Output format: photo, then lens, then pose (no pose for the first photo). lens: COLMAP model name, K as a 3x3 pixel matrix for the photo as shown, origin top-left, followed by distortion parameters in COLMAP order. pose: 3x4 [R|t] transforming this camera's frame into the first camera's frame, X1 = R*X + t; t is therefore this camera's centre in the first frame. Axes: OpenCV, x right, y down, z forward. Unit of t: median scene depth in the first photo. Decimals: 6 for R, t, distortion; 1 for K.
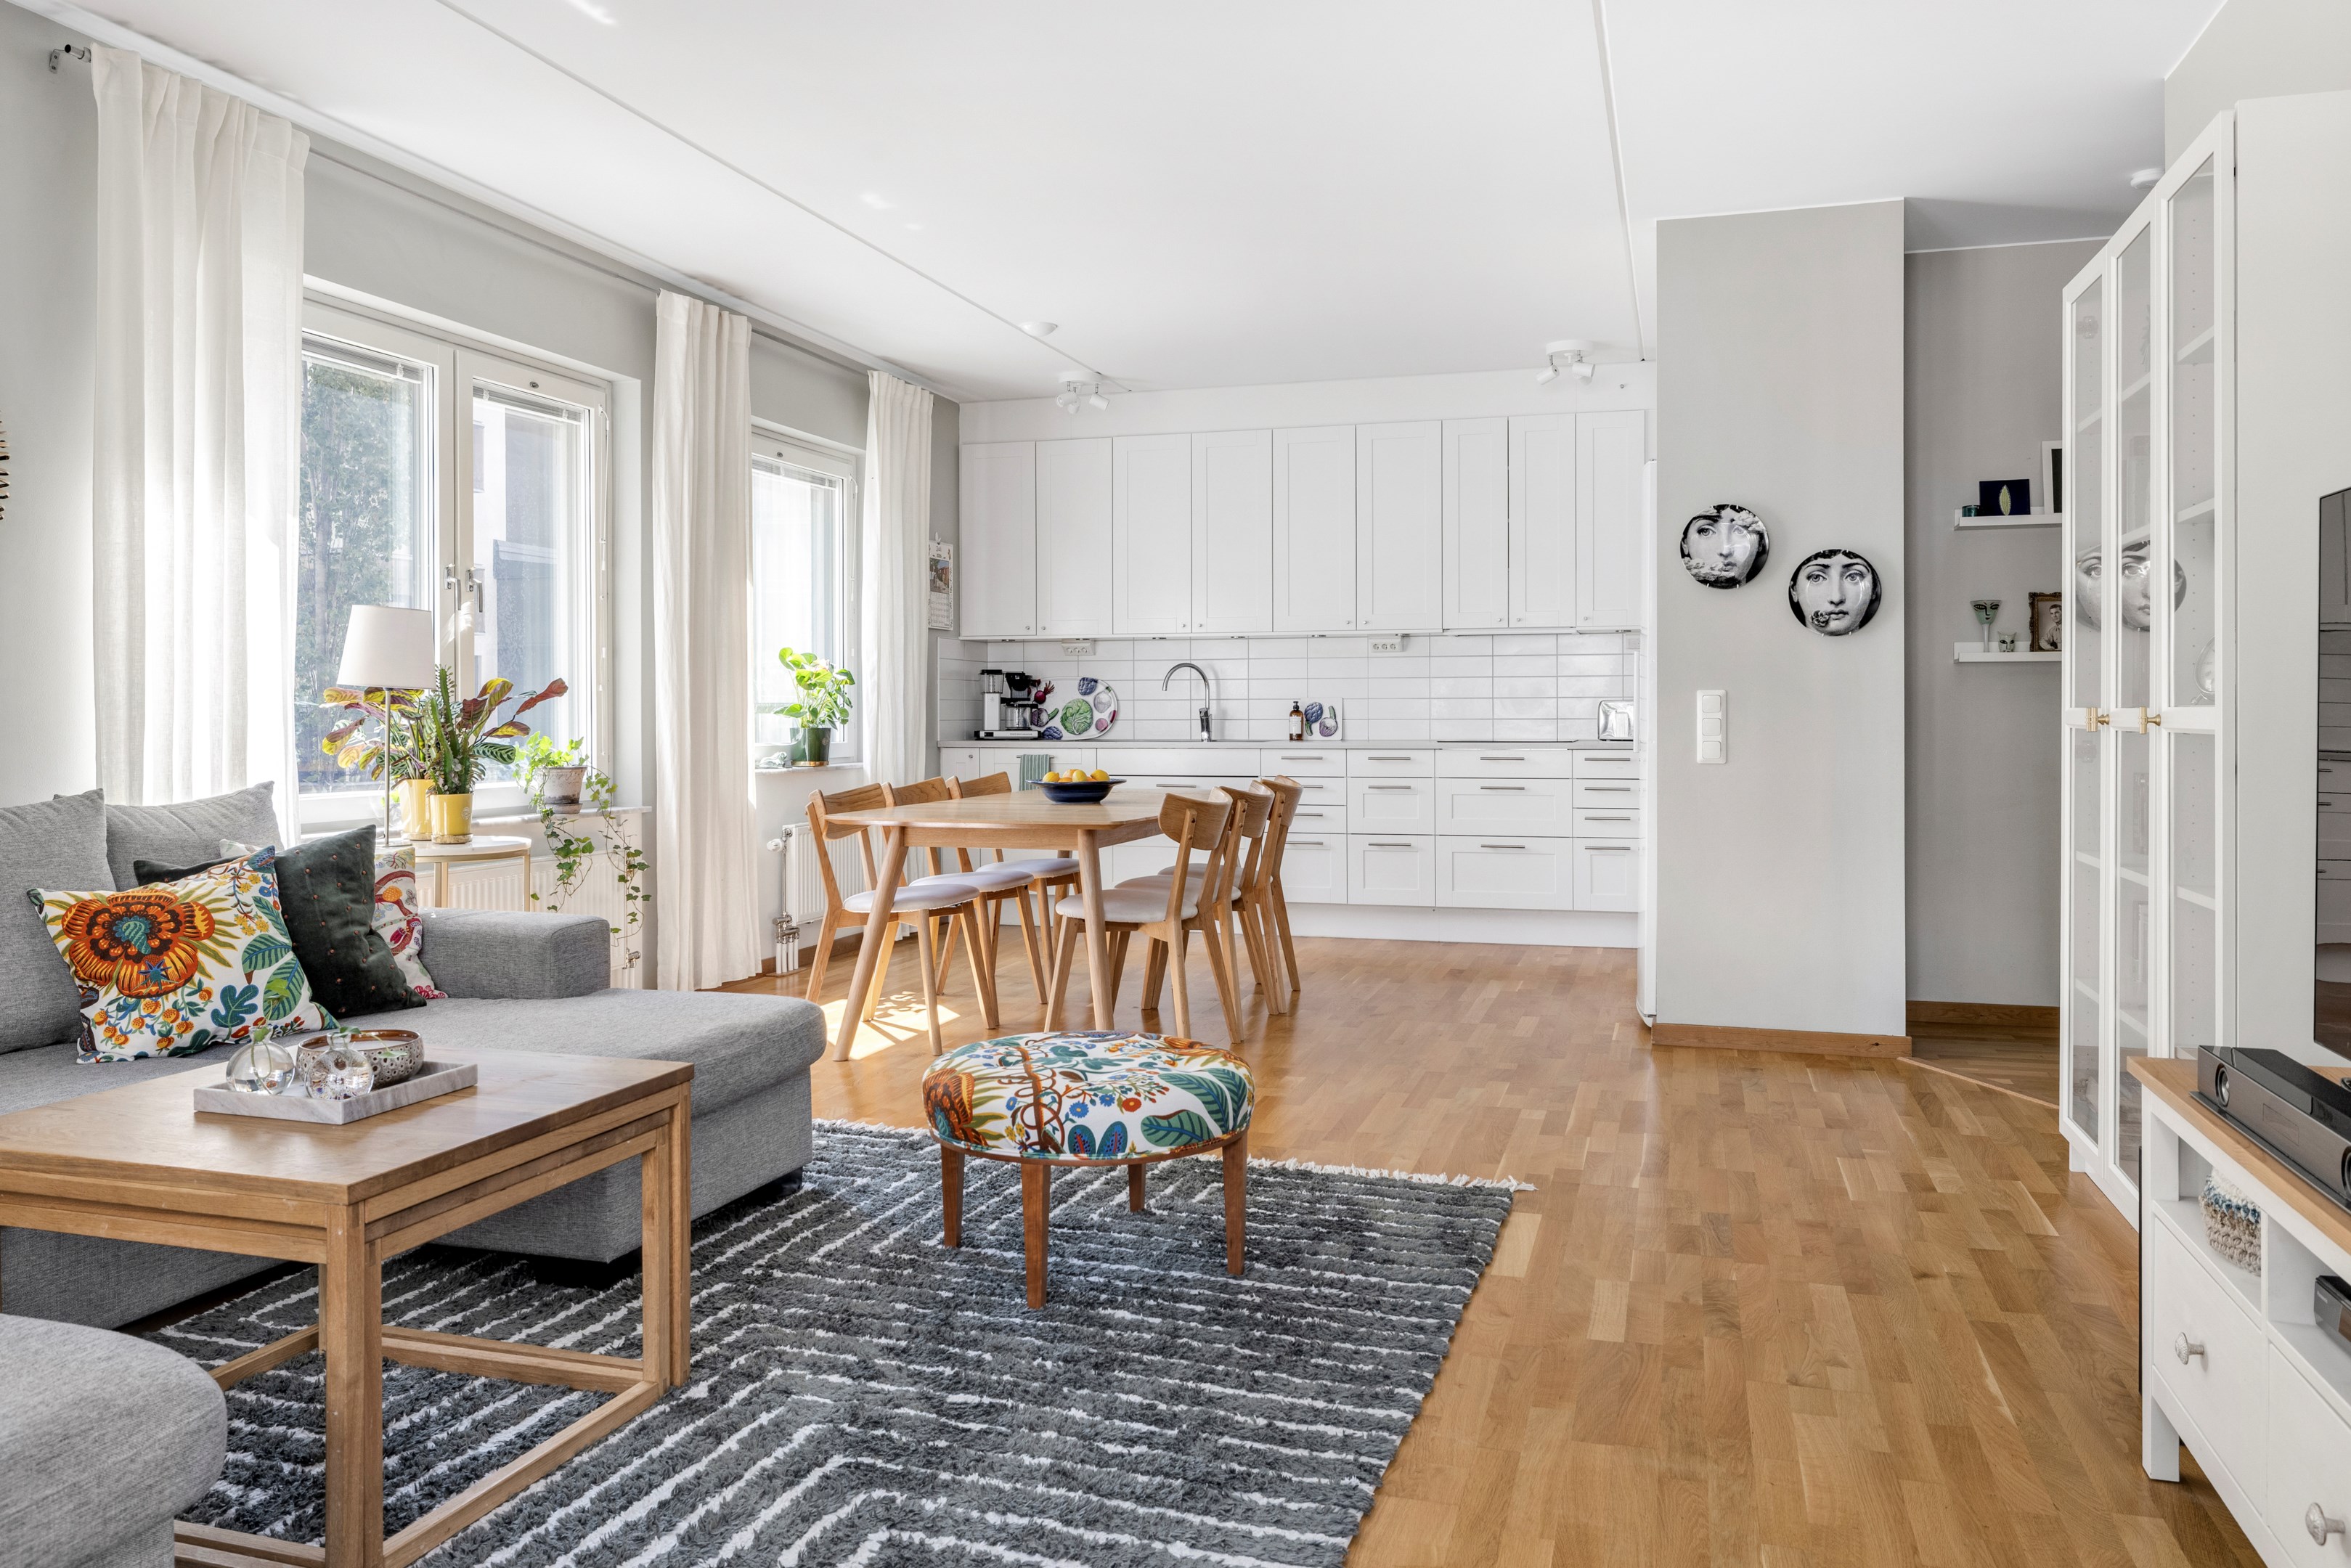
lens RADIAL K [[1650.2, 0, 1175.6], [0, 1650.2, 719.7], [0, 0, 1]] dist [0.000641, -0.001404]
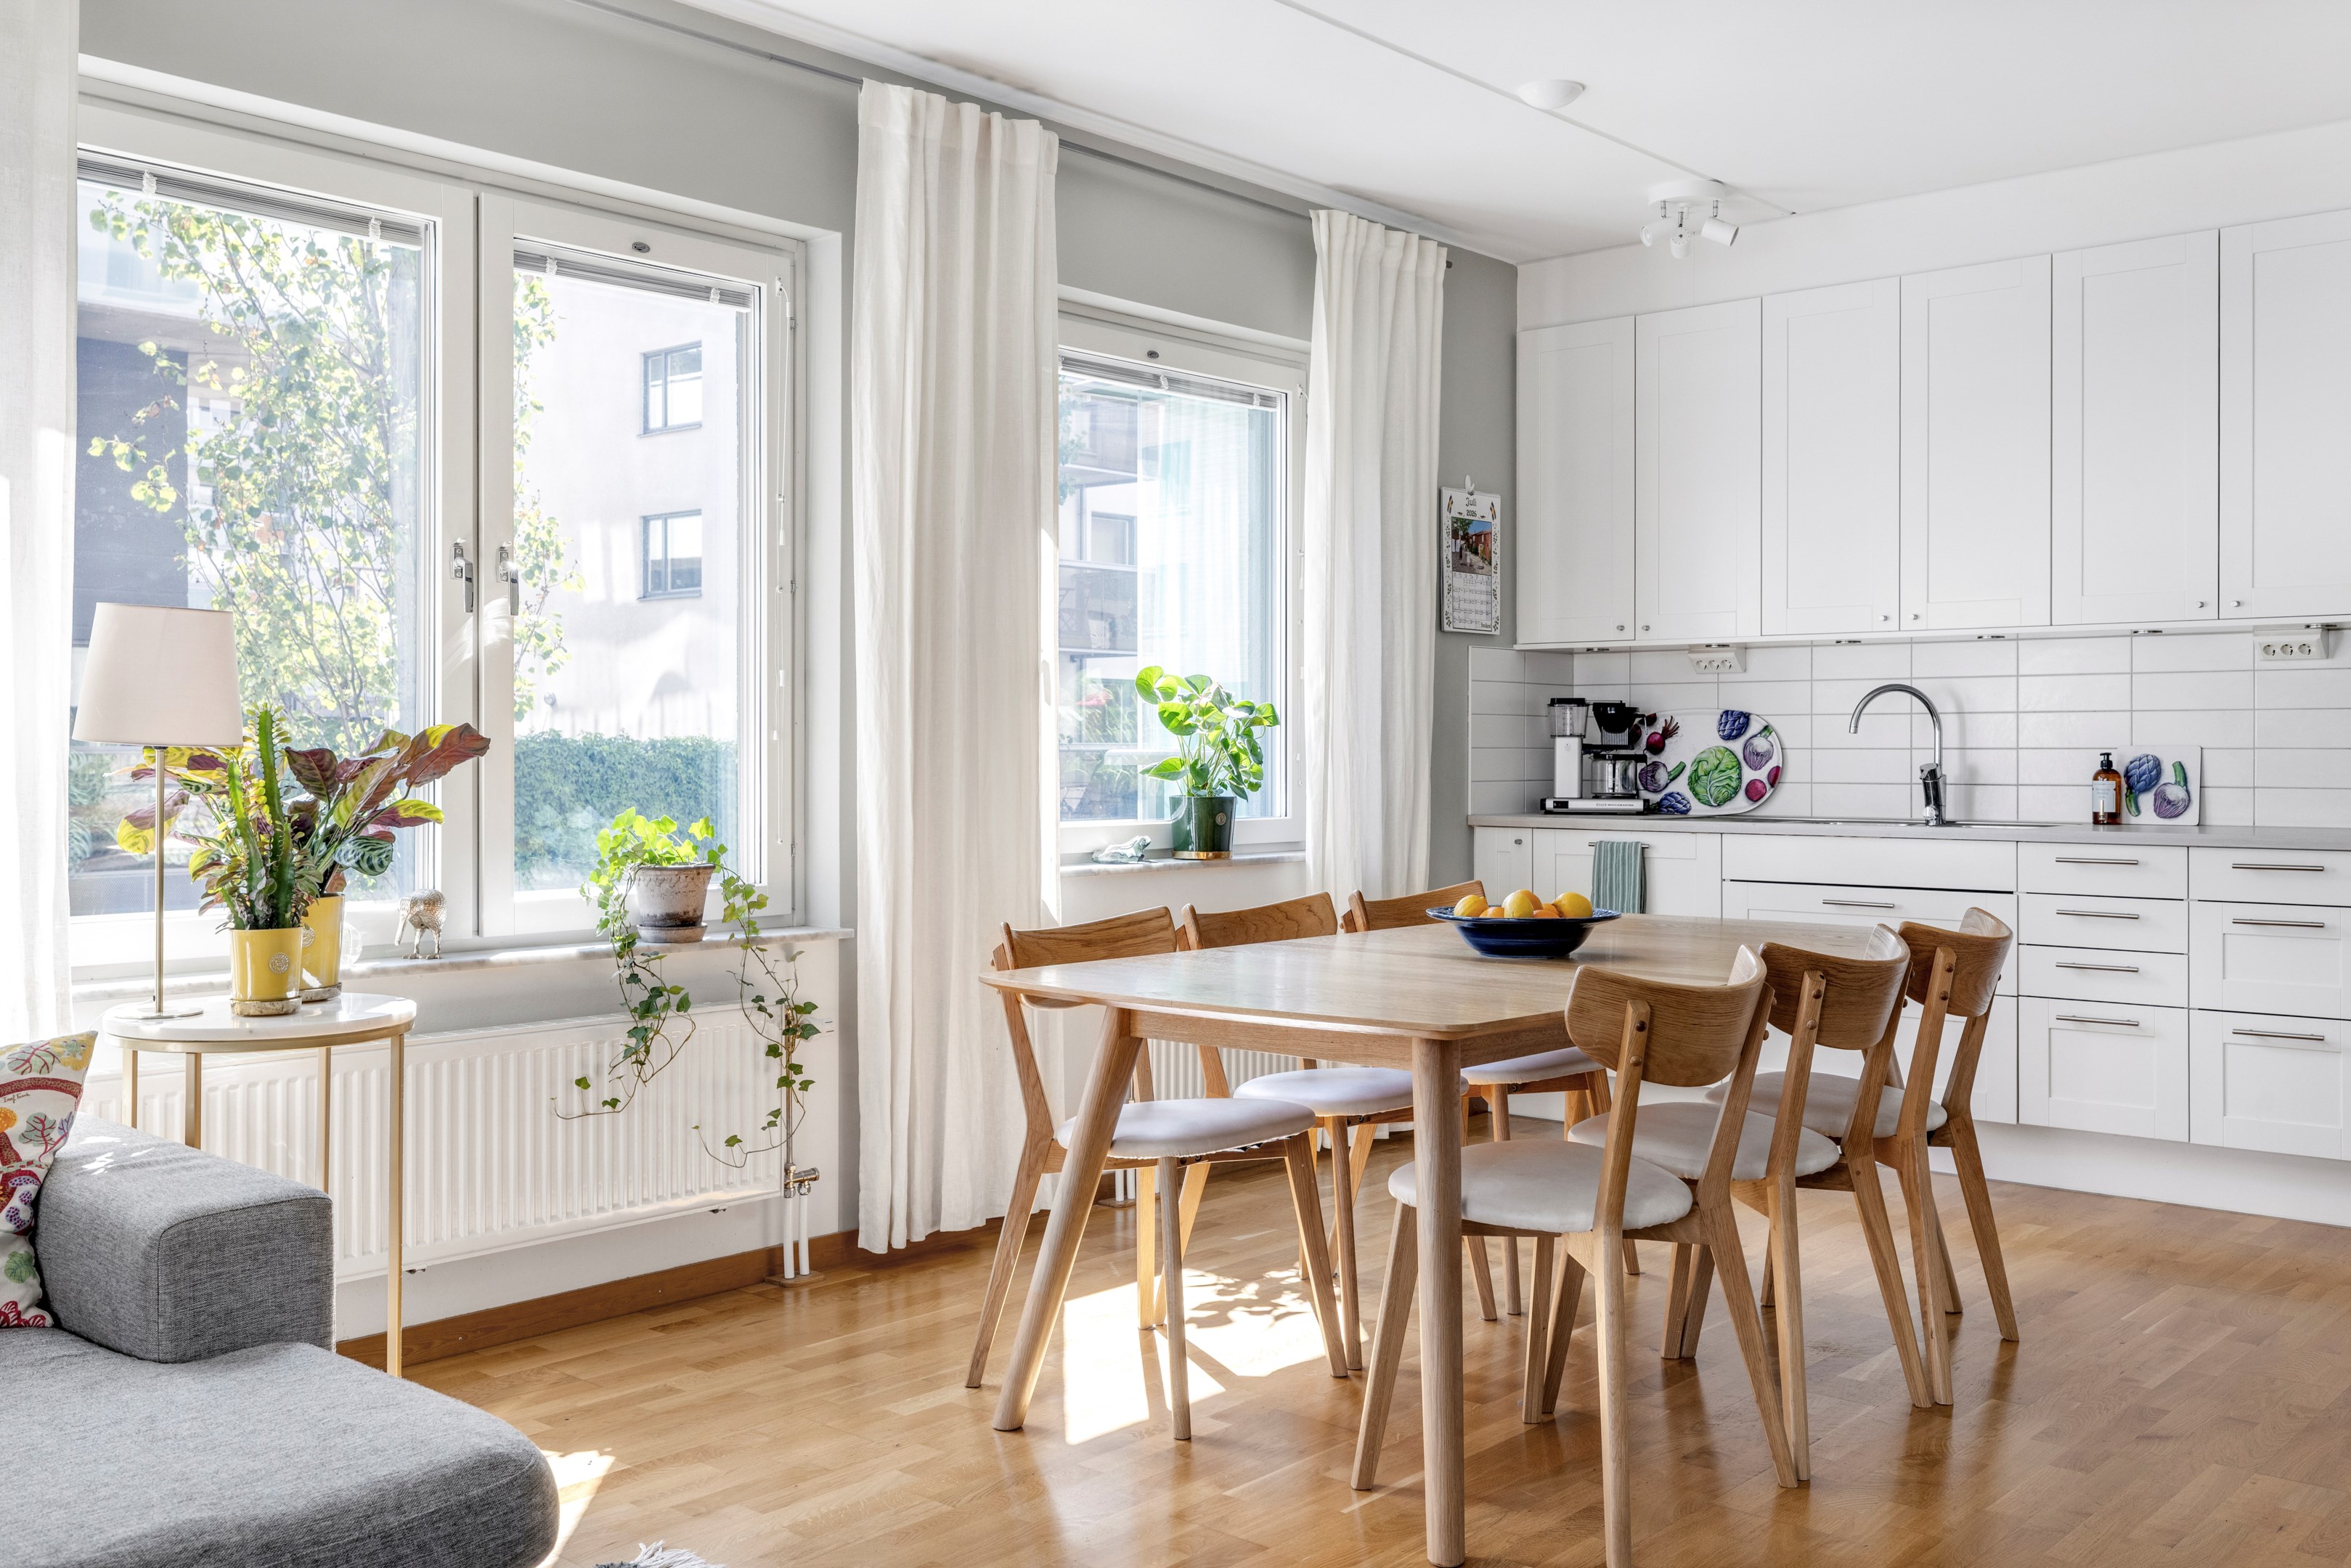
lens RADIAL K [[2106.4, 0, 1196.9], [0, 2106.4, 744.0], [0, 0, 1]] dist [0.003223, 0.000468]
pose [[0.912433, 0.002397, -0.409218, 0.094537], [-0.005028, 0.999973, -0.005354, -0.009945], [0.409194, 0.006942, 0.912421, 0.275127]]
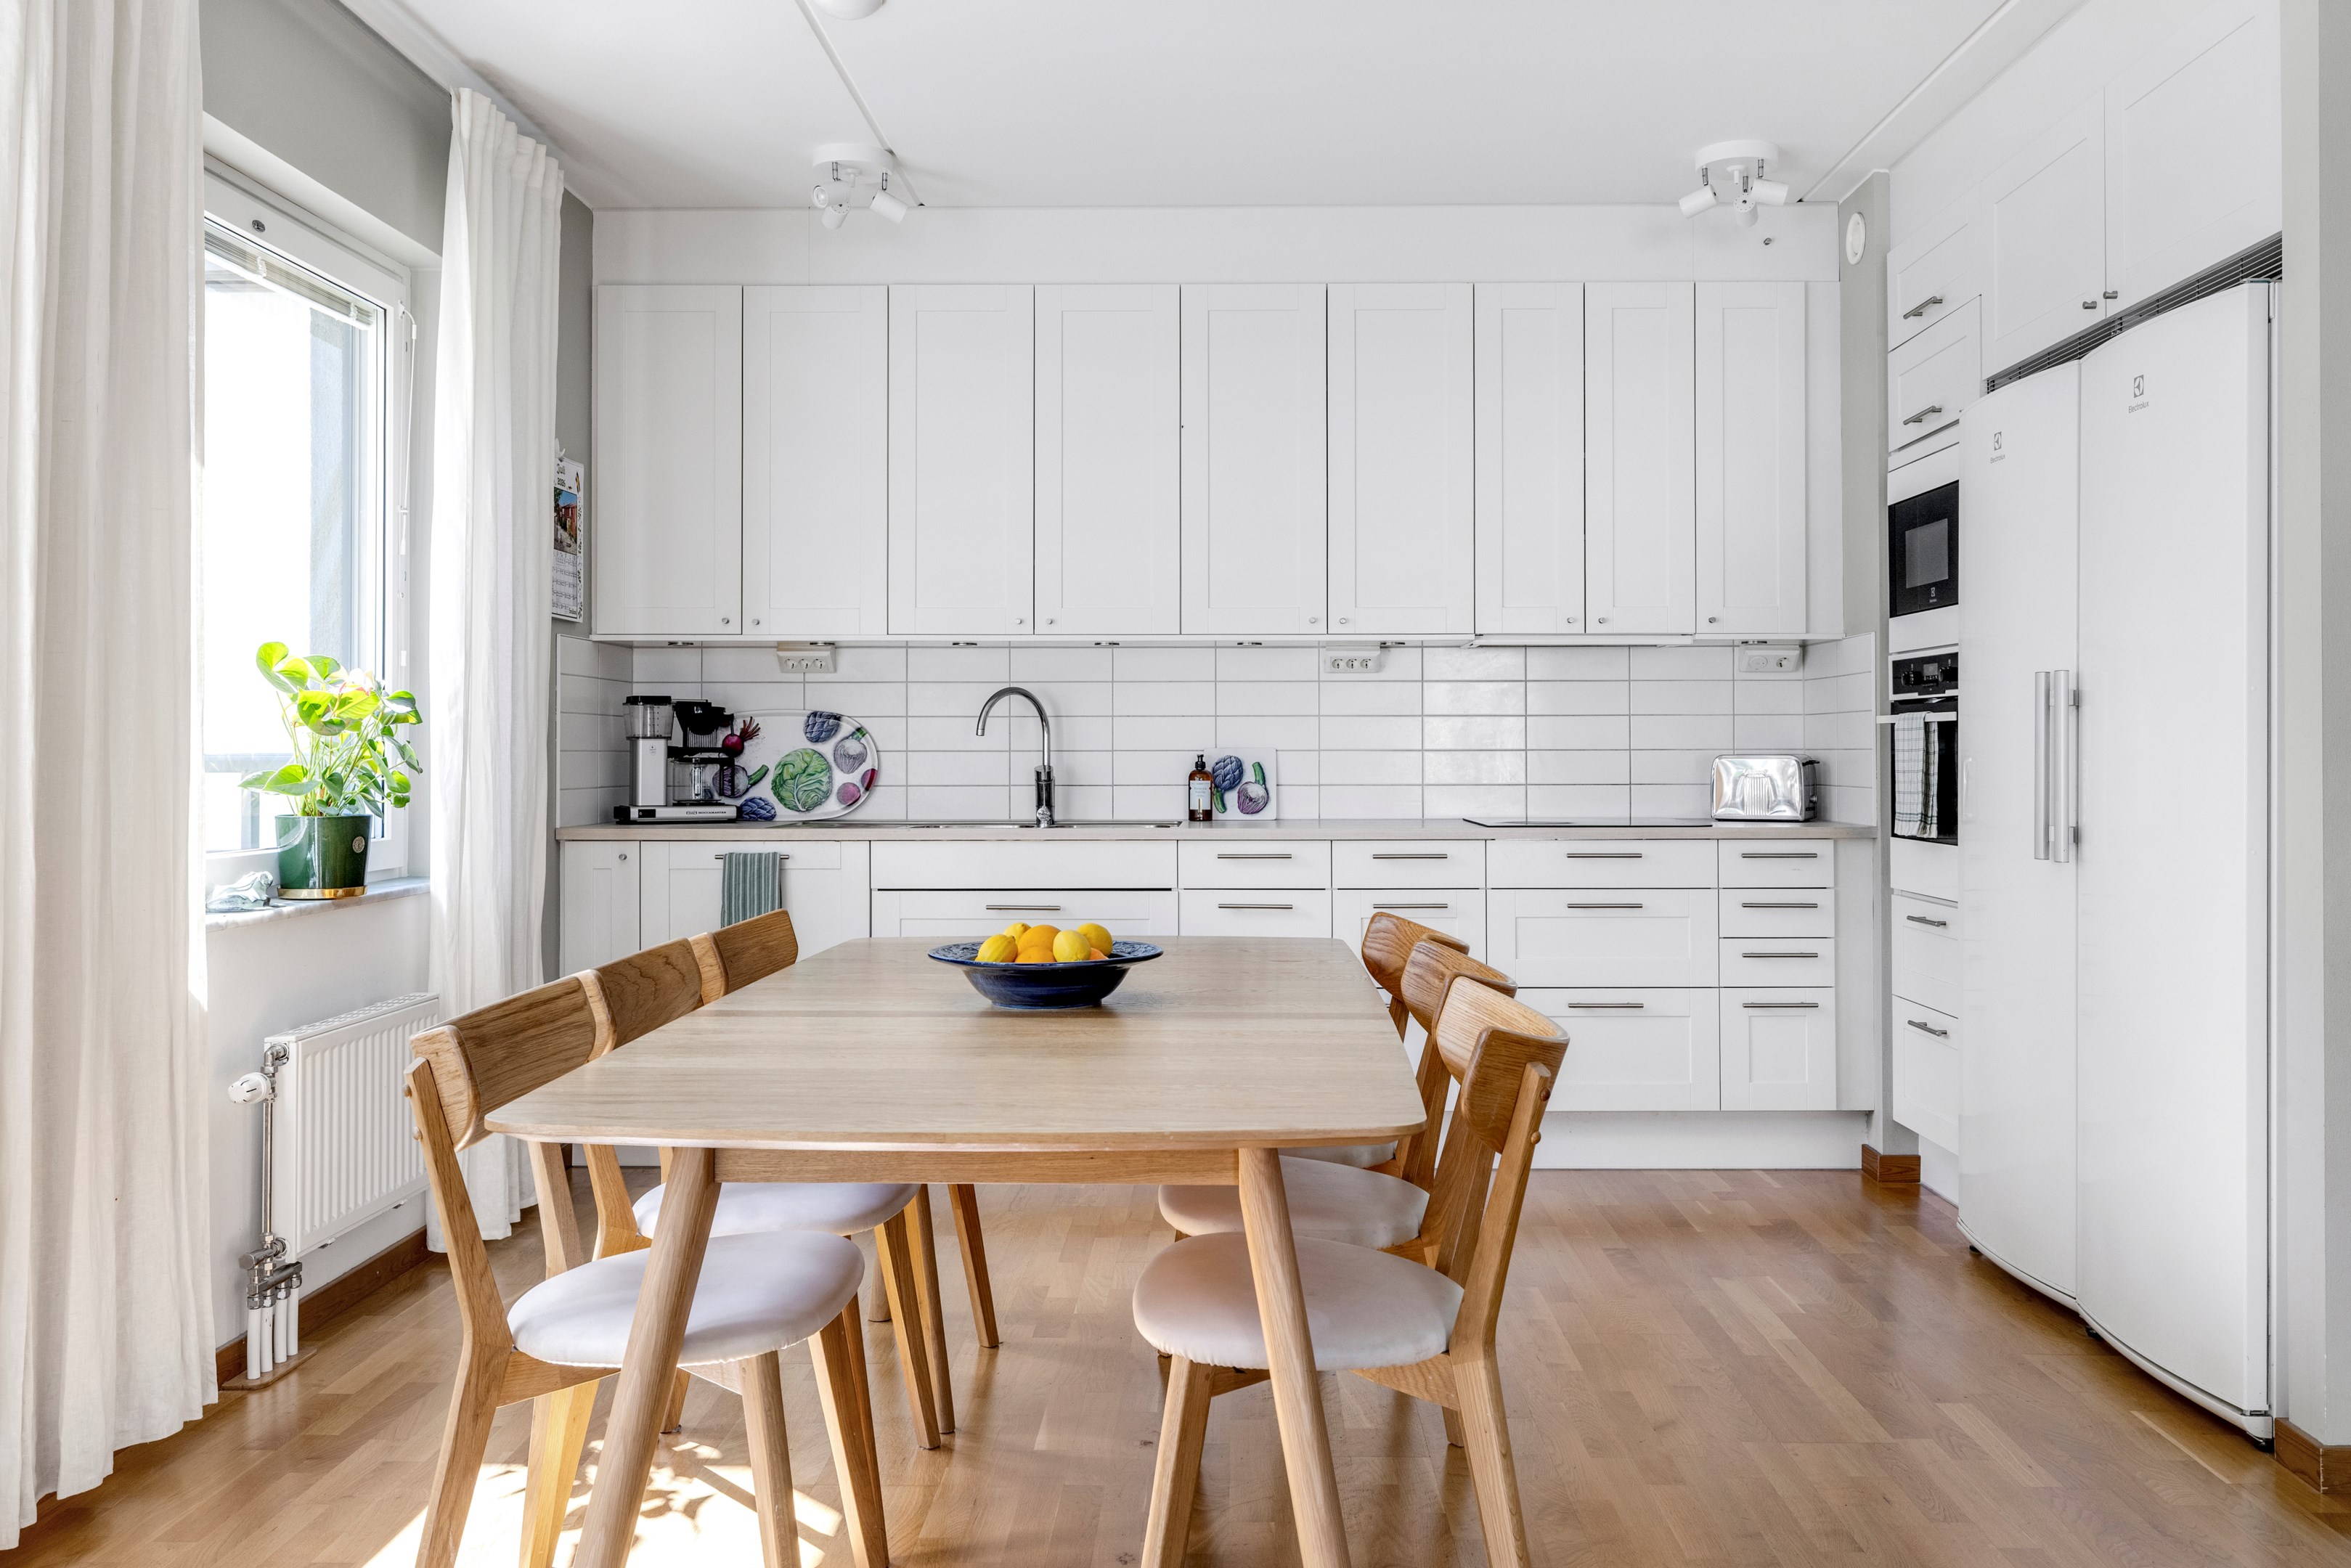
lens RADIAL K [[1848.6, 0, 1190.5], [0, 1848.6, 723.3], [0, 0, 1]] dist [-0.005992, -0.000461]
pose [[0.962080, 0.005827, 0.272706, -0.123638], [-0.000463, 0.999805, -0.019730, -0.010491], [-0.272768, 0.018855, 0.961895, 0.415713]]
